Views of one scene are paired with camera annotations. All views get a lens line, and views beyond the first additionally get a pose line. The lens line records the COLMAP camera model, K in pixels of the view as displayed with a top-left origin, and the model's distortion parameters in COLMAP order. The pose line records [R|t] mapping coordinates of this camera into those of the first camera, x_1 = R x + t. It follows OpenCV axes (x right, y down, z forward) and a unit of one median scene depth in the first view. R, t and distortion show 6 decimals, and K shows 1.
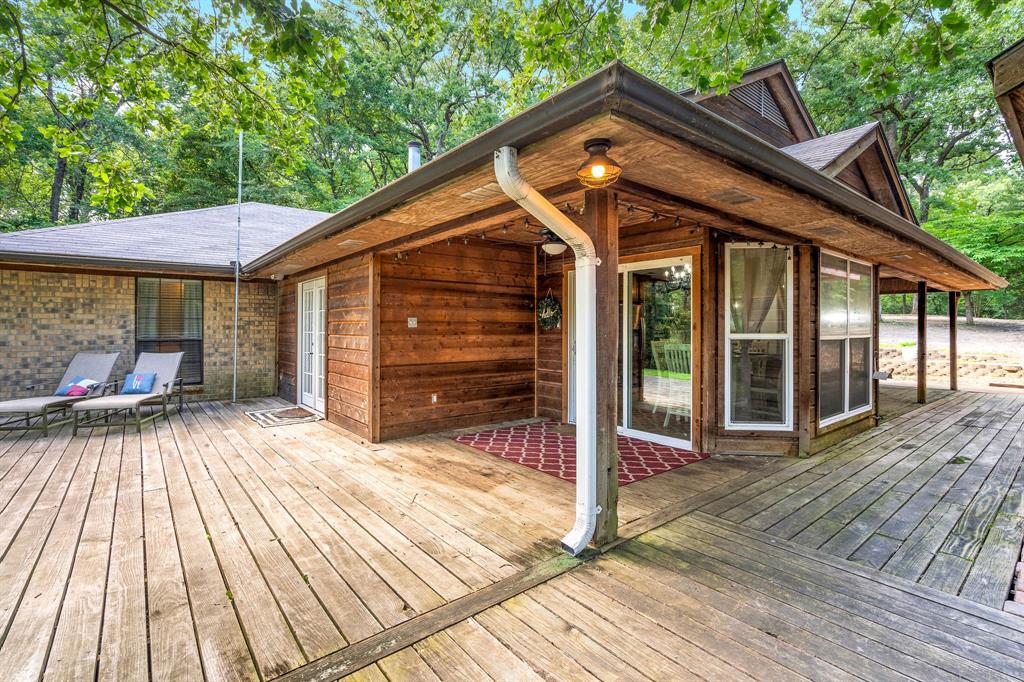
lens RADIAL K [[468.5, 0, 511.7], [0, 468.5, 334.2], [0, 0, 1]] dist [-0.001474, -0.000106]
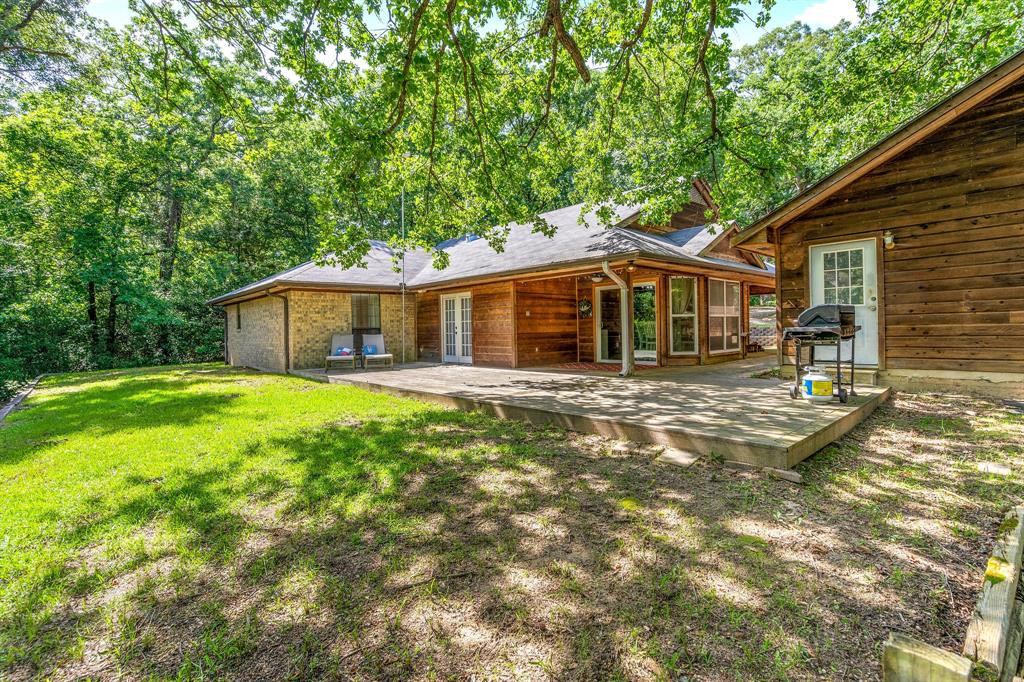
lens RADIAL K [[468.5, 0, 513.4], [0, 468.5, 336.6], [0, 0, 1]] dist [-0.001474, -0.000106]
pose [[0.997560, -0.024569, 0.065346, -0.385159], [0.024317, 0.999693, 0.004653, 0.063275], [-0.065440, -0.003052, 0.997852, -1.032961]]
